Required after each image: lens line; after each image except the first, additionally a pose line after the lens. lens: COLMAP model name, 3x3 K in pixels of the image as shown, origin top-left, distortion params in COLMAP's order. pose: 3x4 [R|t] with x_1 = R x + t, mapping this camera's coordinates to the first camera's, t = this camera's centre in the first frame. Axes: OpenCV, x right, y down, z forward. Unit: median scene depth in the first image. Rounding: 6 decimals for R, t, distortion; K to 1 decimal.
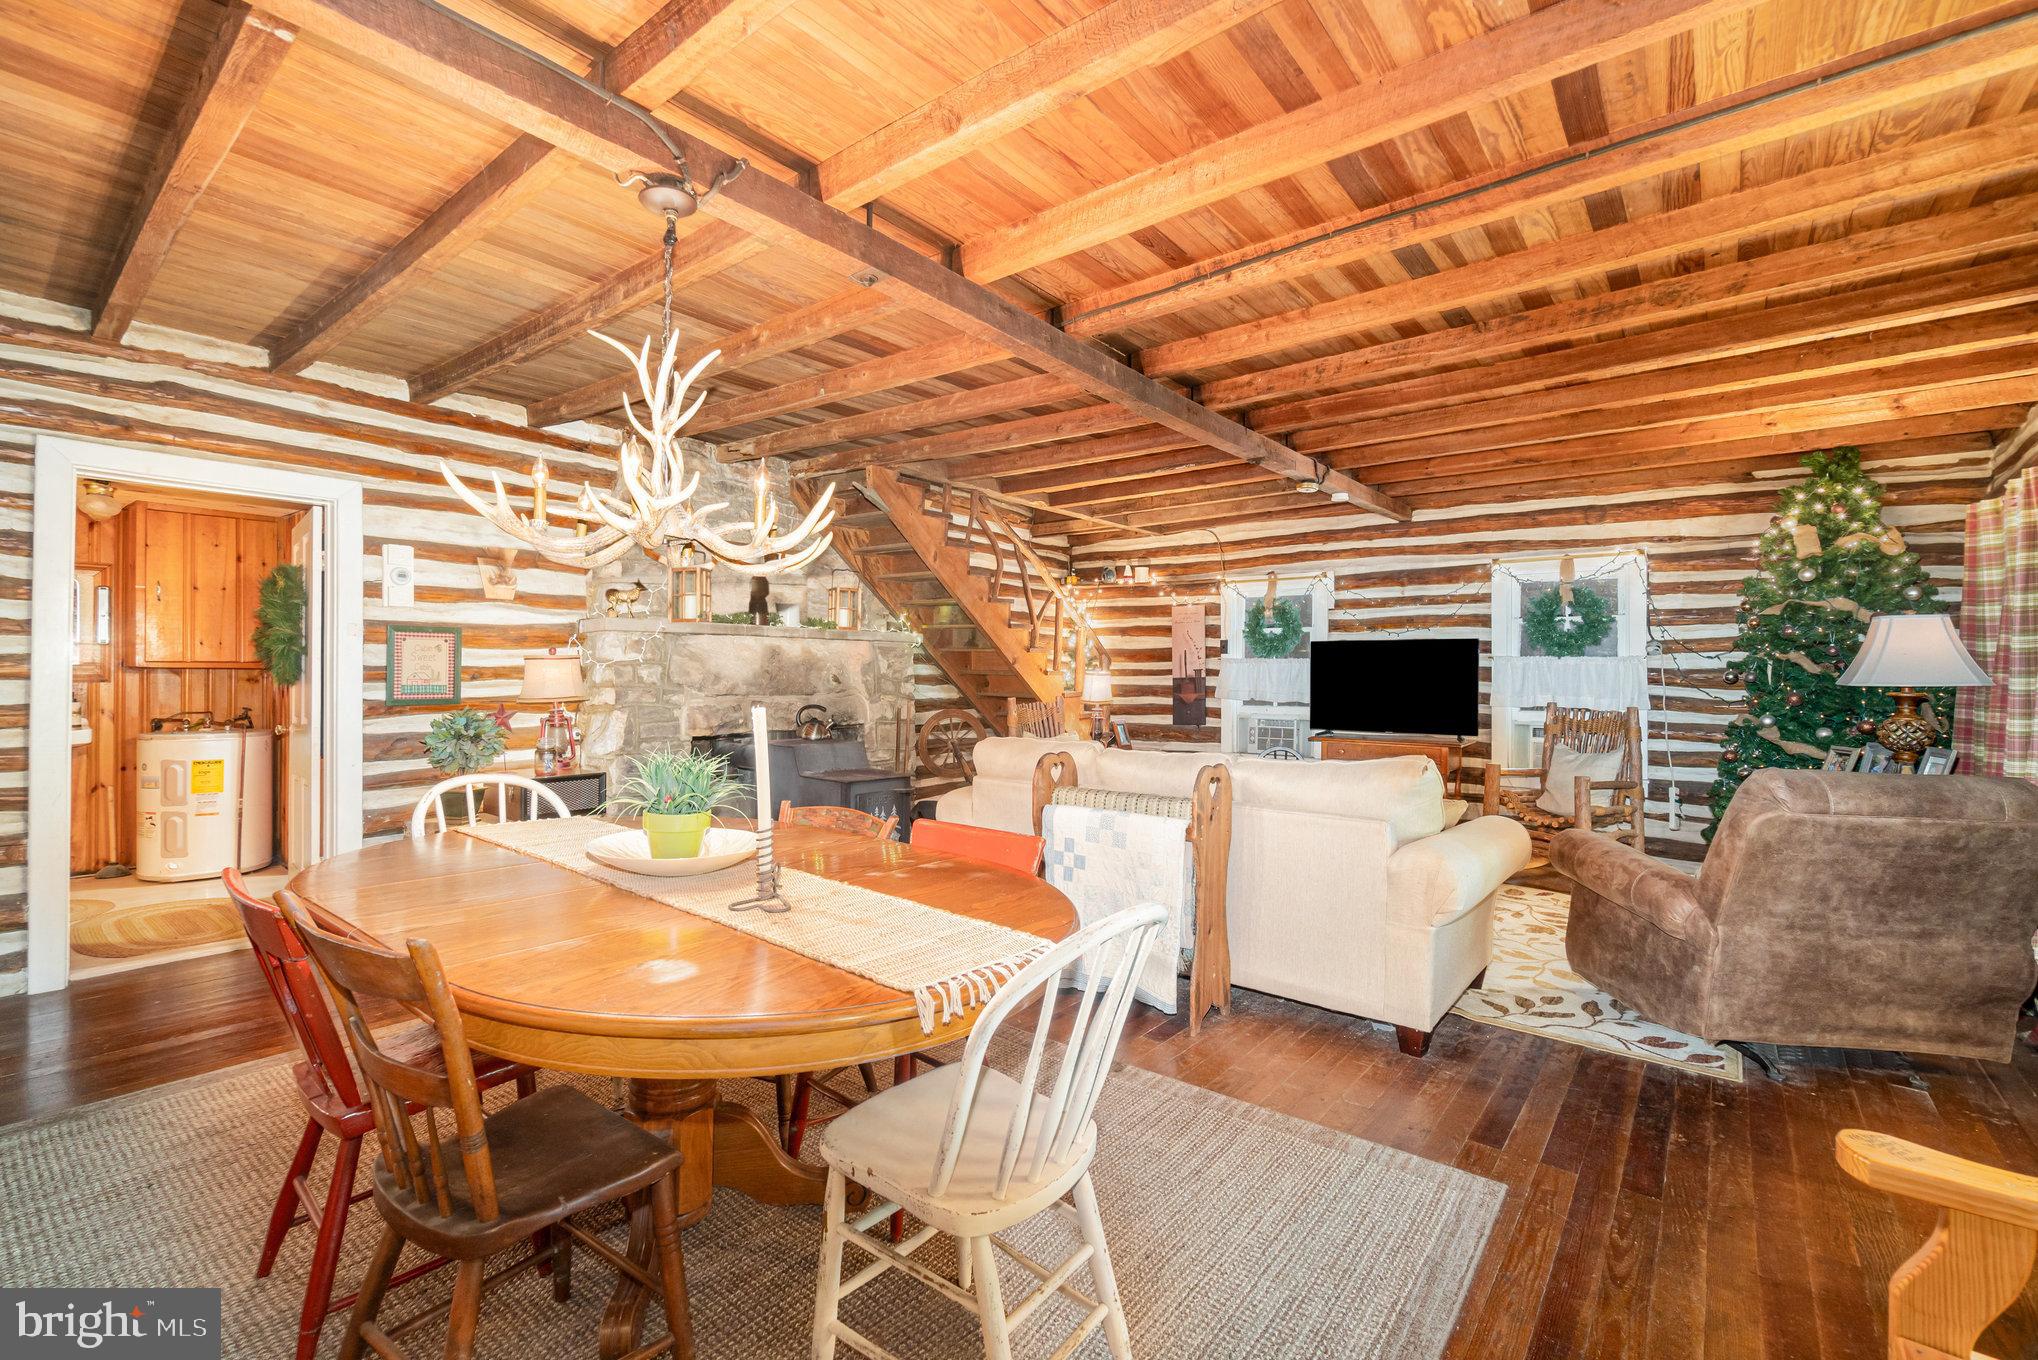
lens RADIAL K [[895.0, 0, 998.7], [0, 895.0, 672.0], [0, 0, 1]] dist [-0.001814, -0.000401]
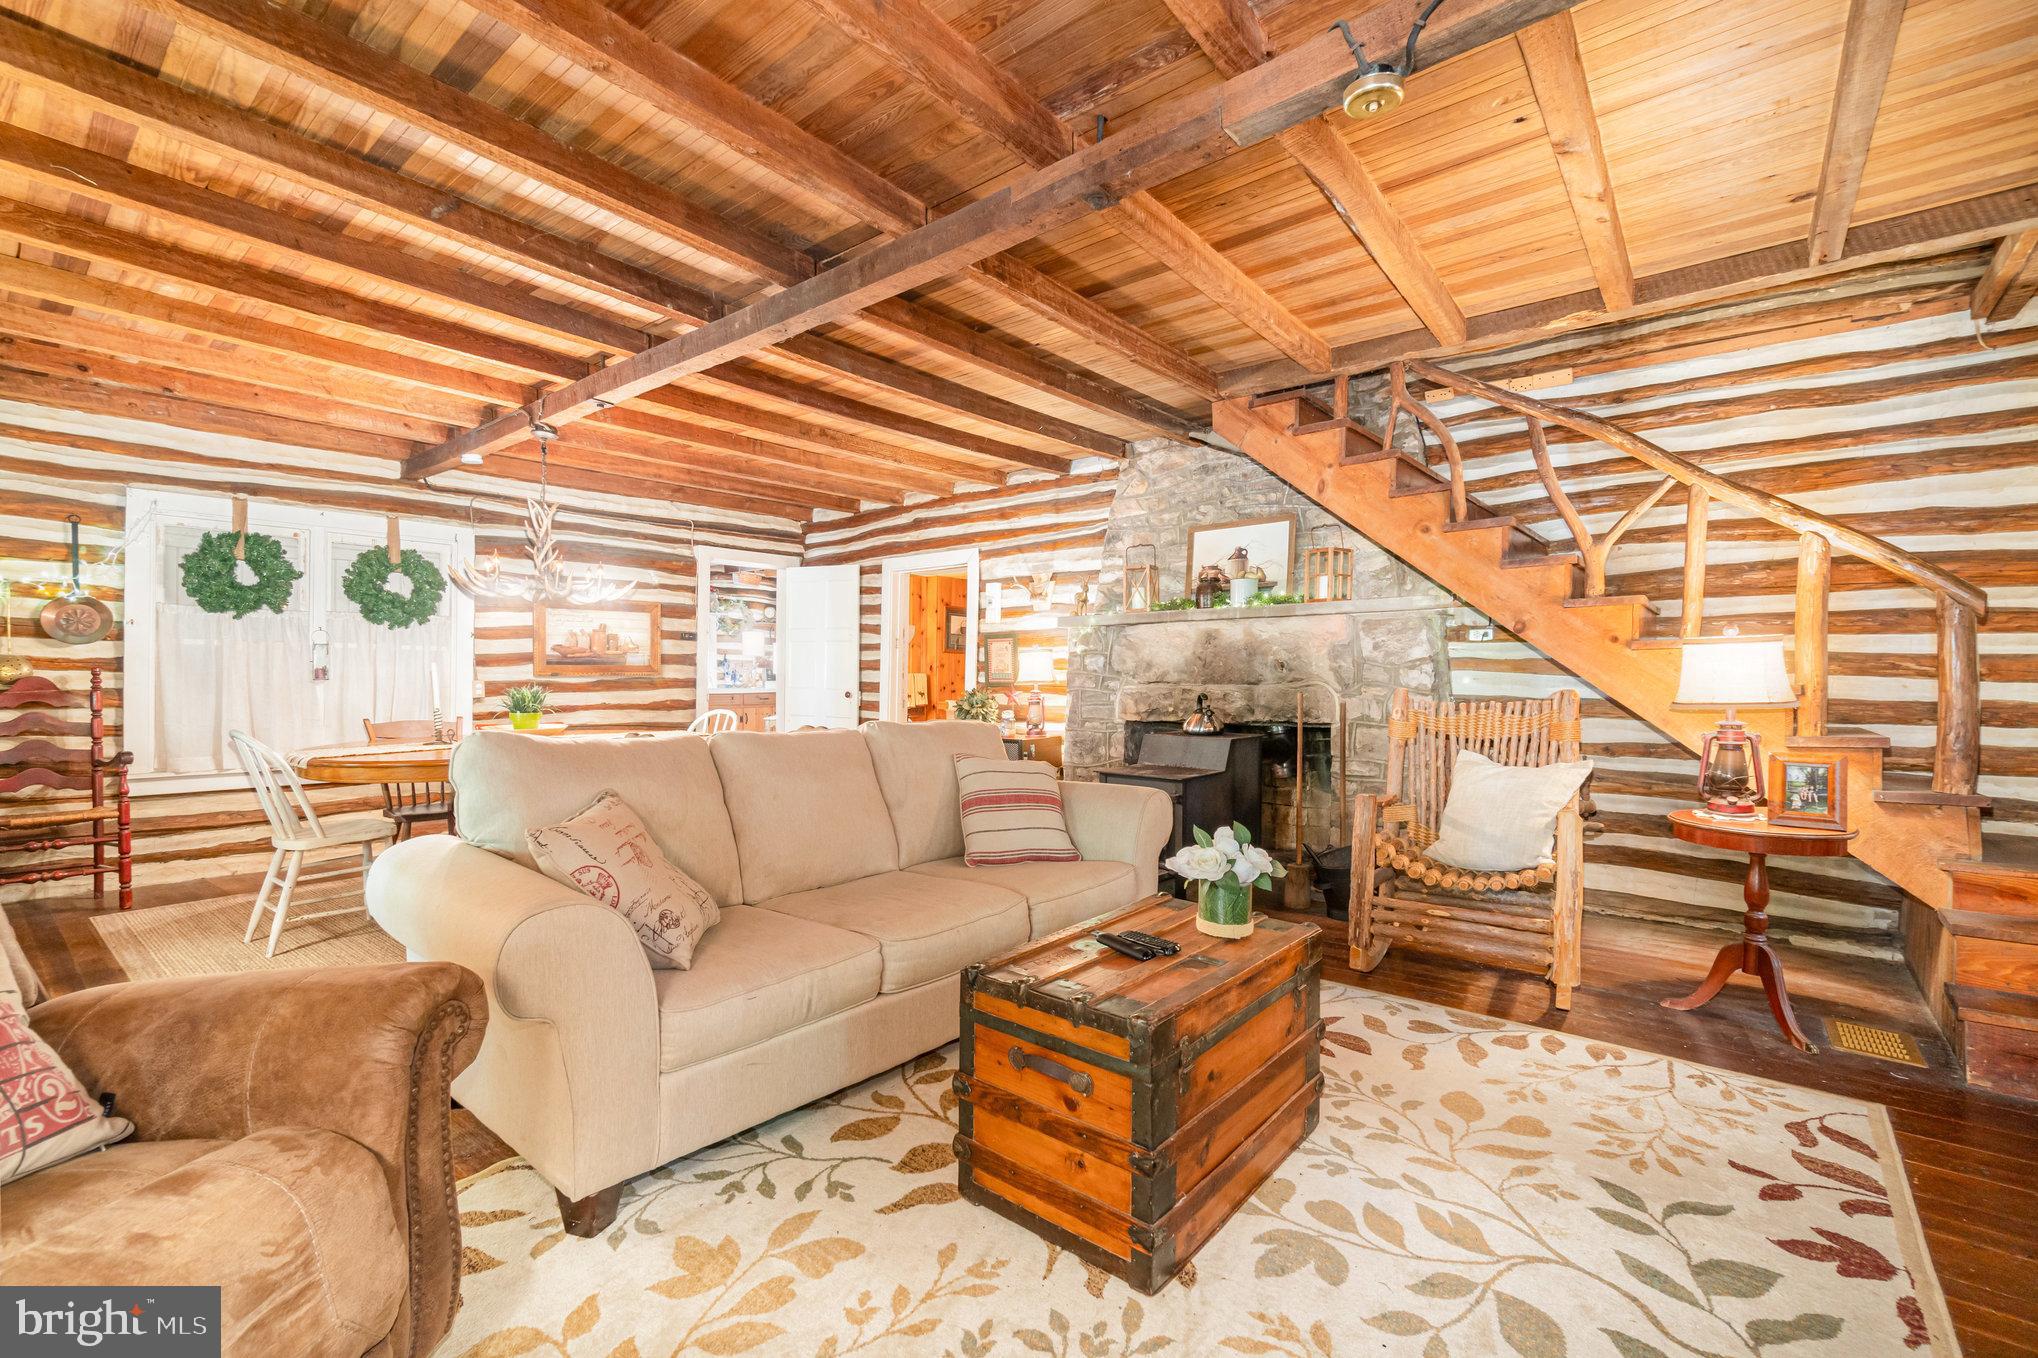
lens RADIAL K [[895.0, 0, 1012.9], [0, 895.0, 681.9], [0, 0, 1]] dist [-0.001814, -0.000401]
pose [[0.004757, -0.003480, -0.999983, 0.730000], [0.003118, 0.999989, -0.003465, 0.029094], [0.999984, -0.003101, 0.004768, 0.854921]]
